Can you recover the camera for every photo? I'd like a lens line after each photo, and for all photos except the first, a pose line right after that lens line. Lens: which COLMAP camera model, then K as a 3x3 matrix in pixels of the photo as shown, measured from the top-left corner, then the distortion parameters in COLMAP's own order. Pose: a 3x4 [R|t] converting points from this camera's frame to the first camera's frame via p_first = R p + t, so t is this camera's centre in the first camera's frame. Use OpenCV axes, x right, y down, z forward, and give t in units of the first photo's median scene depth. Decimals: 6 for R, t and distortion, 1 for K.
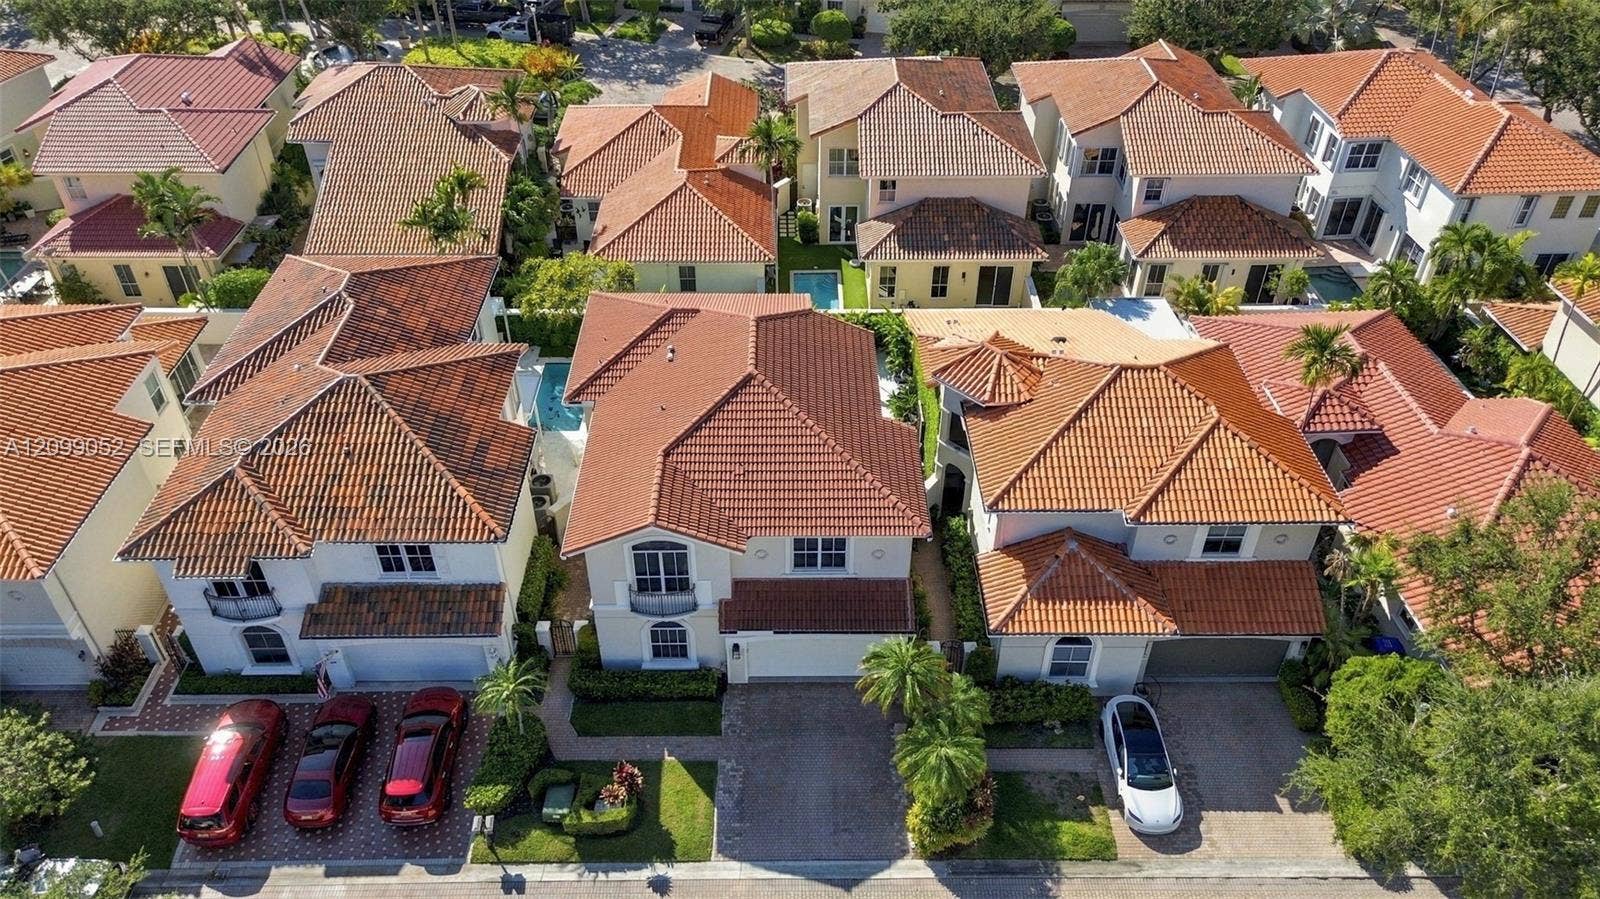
lens RADIAL K [[1157.7, 0, 805.2], [0, 1157.7, 444.2], [0, 0, 1]] dist [0.072898, -0.009915]
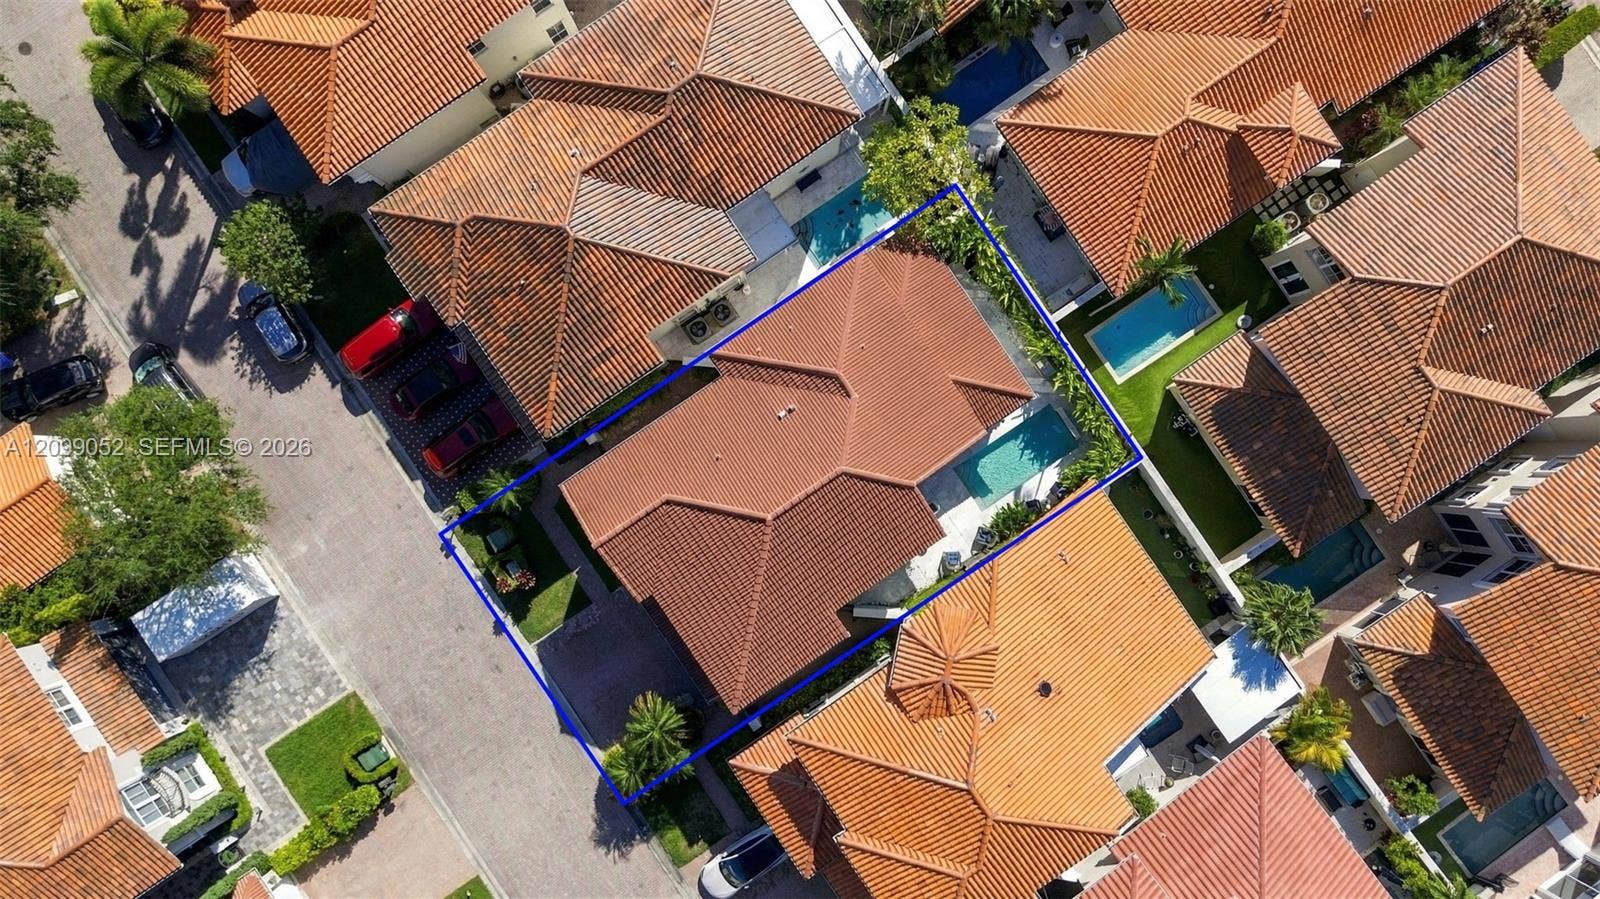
lens RADIAL K [[1157.7, 0, 799.6], [0, 1157.7, 451.6], [0, 0, 1]] dist [0.072898, -0.009915]
pose [[0.549351, 0.835529, -0.010277, -0.074245], [-0.511878, 0.346225, 0.786199, -0.997661], [0.660450, -0.426639, 0.617887, 0.362604]]
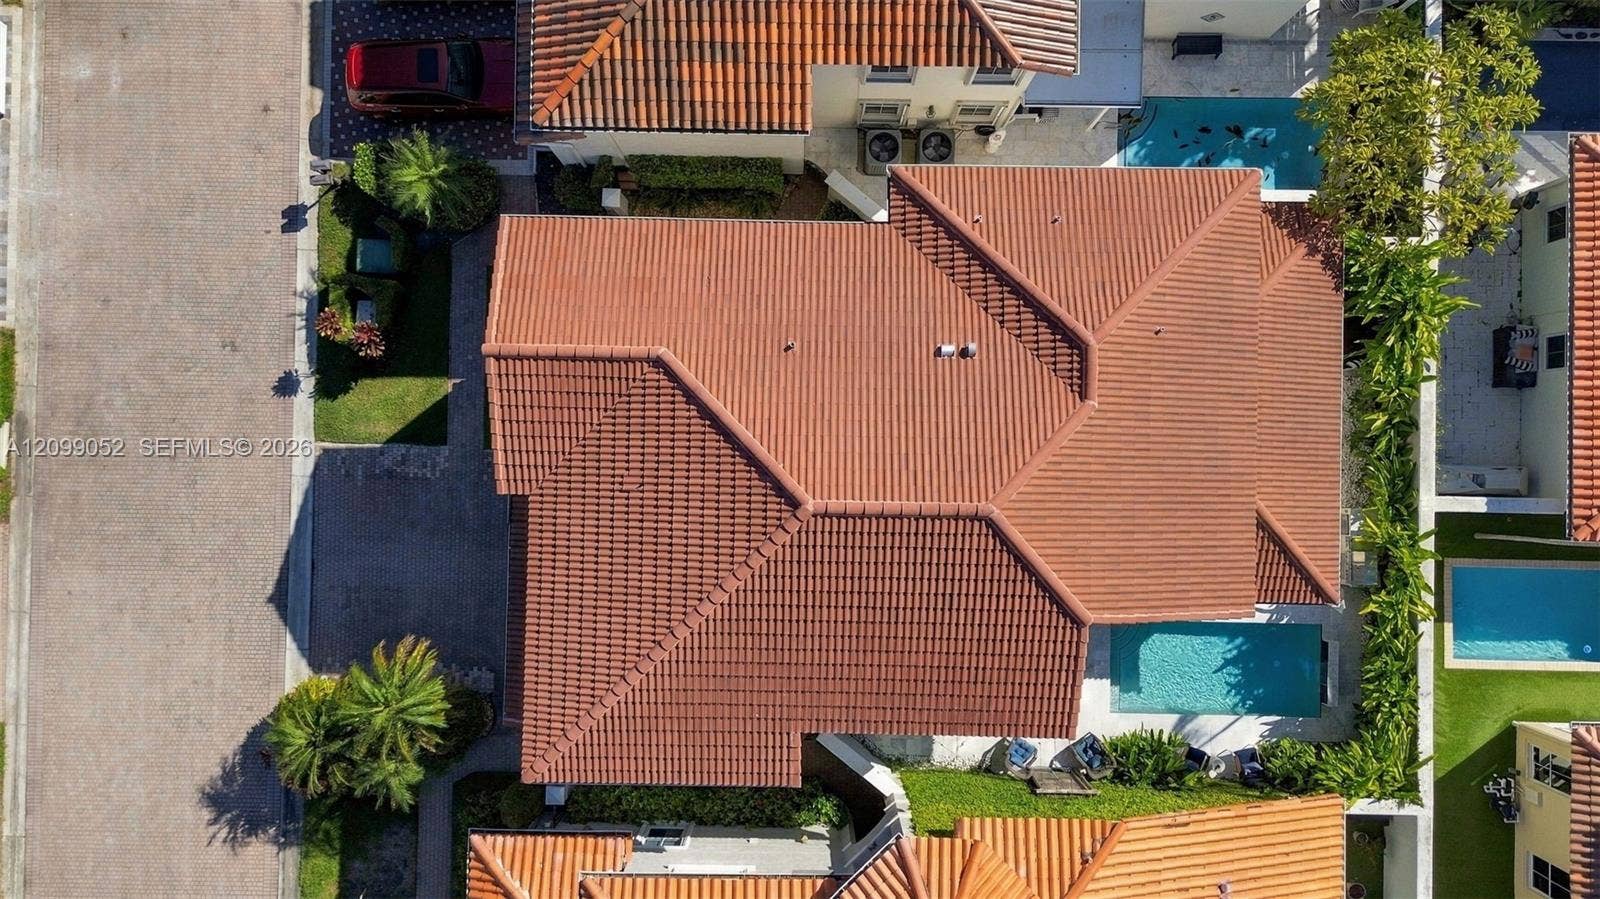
lens RADIAL K [[1157.7, 0, 802.9], [0, 1157.7, 444.5], [0, 0, 1]] dist [0.072898, -0.009915]
pose [[-0.030638, 0.999409, -0.015591, -0.068445], [-0.617778, -0.006672, 0.786324, -0.494767], [0.785755, 0.033723, 0.617618, 0.675665]]
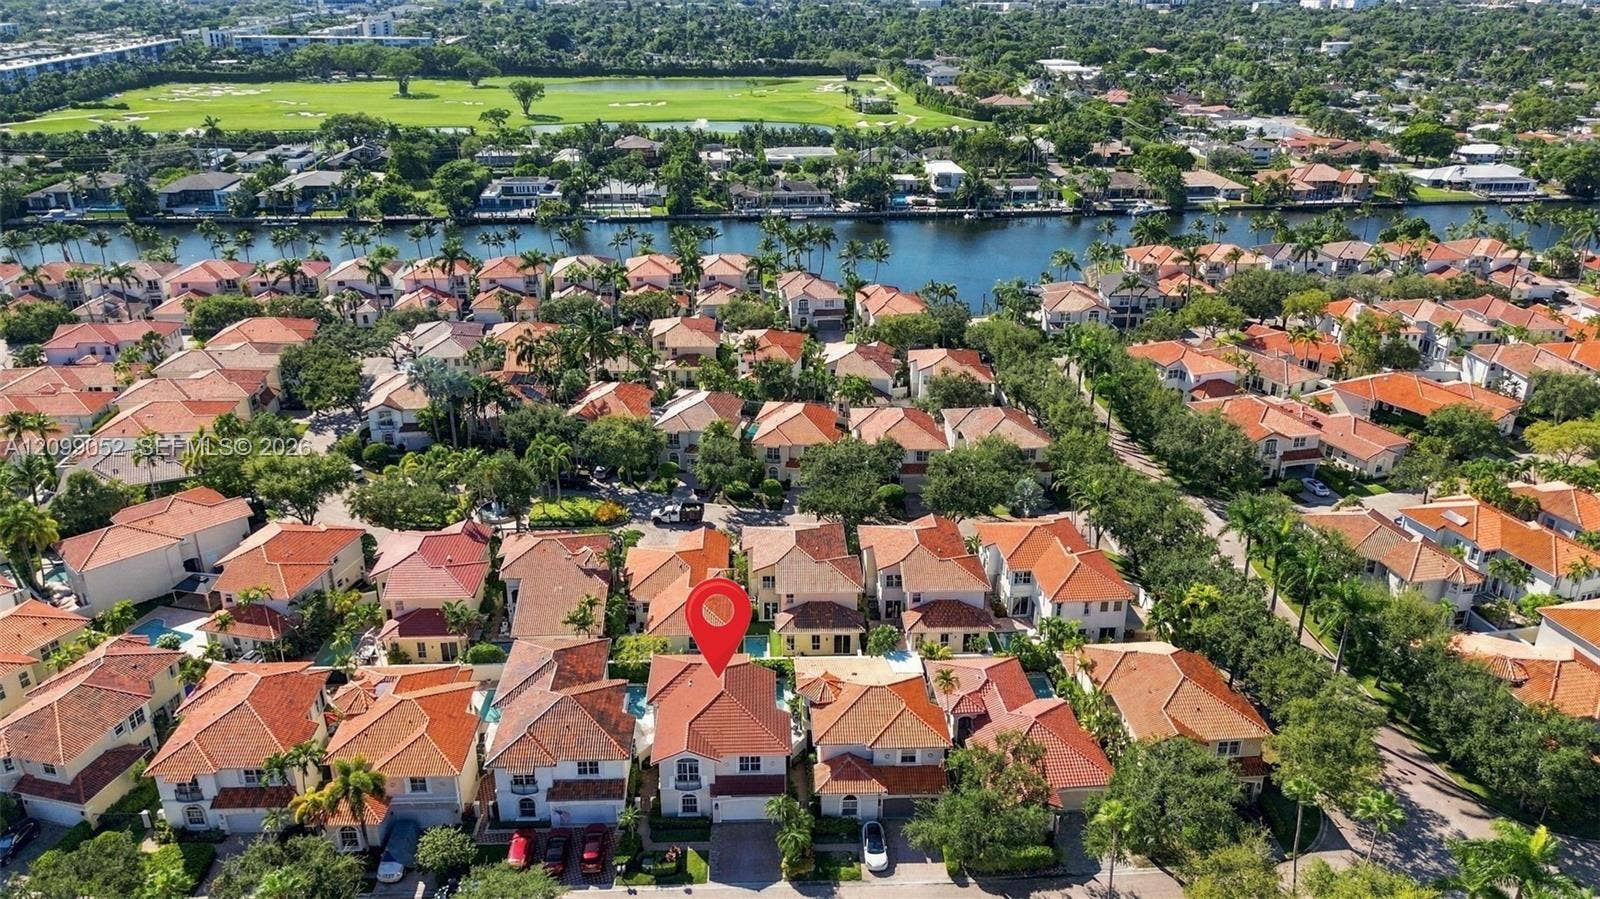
lens RADIAL K [[1157.7, 0, 802.0], [0, 1157.7, 451.3], [0, 0, 1]] dist [0.072898, -0.009915]
pose [[0.999768, -0.010667, 0.018730, 0.084739], [0.015037, 0.967739, -0.251506, 0.073495], [-0.015443, 0.251729, 0.967675, -1.613053]]
